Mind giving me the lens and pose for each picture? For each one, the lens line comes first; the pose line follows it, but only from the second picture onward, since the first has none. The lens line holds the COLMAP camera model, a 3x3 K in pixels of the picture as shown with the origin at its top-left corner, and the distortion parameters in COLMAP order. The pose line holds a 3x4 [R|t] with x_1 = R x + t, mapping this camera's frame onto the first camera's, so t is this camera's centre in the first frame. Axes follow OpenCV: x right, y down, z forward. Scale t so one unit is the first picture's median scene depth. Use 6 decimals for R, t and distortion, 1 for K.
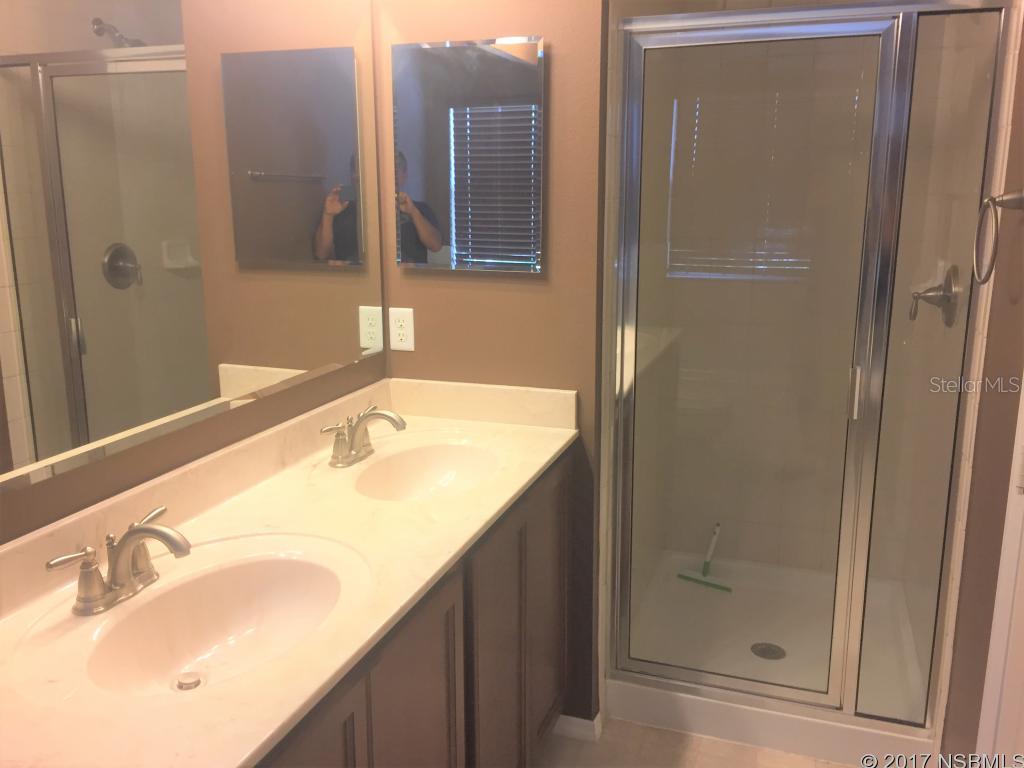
lens RADIAL K [[874.9, 0, 512.0], [0, 874.9, 384.0], [0, 0, 1]] dist [0.079722, -0.104888]
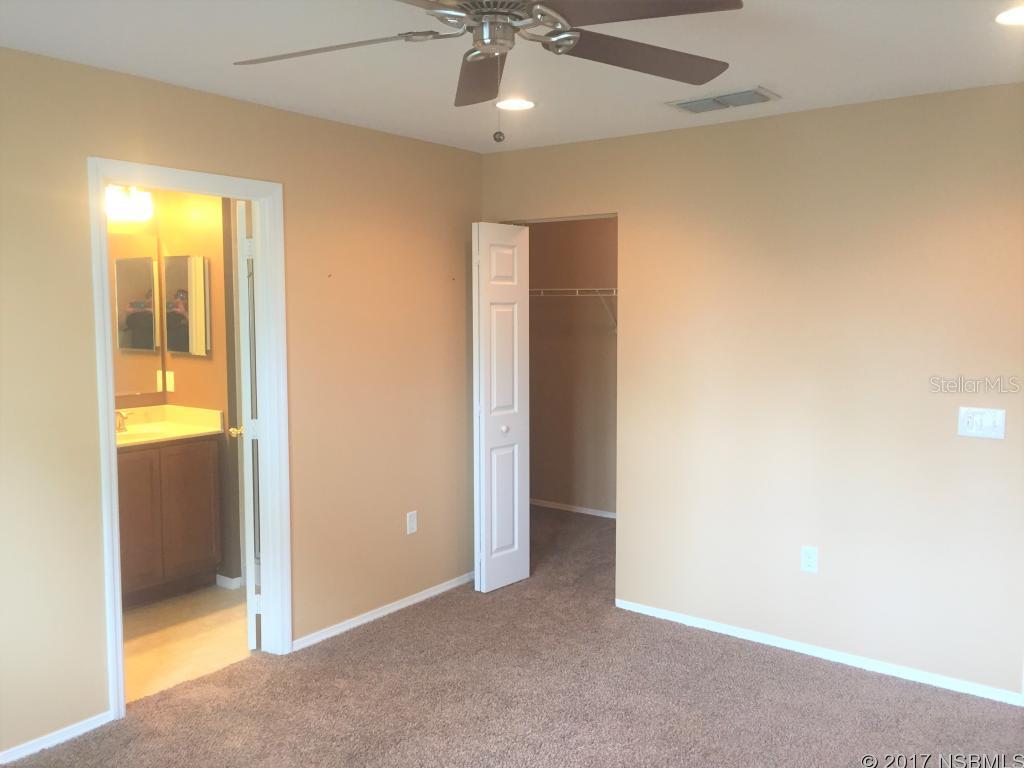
lens RADIAL K [[874.9, 0, 512.0], [0, 874.9, 384.0], [0, 0, 1]] dist [0.079722, -0.104888]
pose [[0.950711, 0.028438, -0.308773, 1.341281], [-0.068601, 0.990400, -0.120006, 0.145146], [0.302396, 0.135273, 0.943535, -0.784062]]
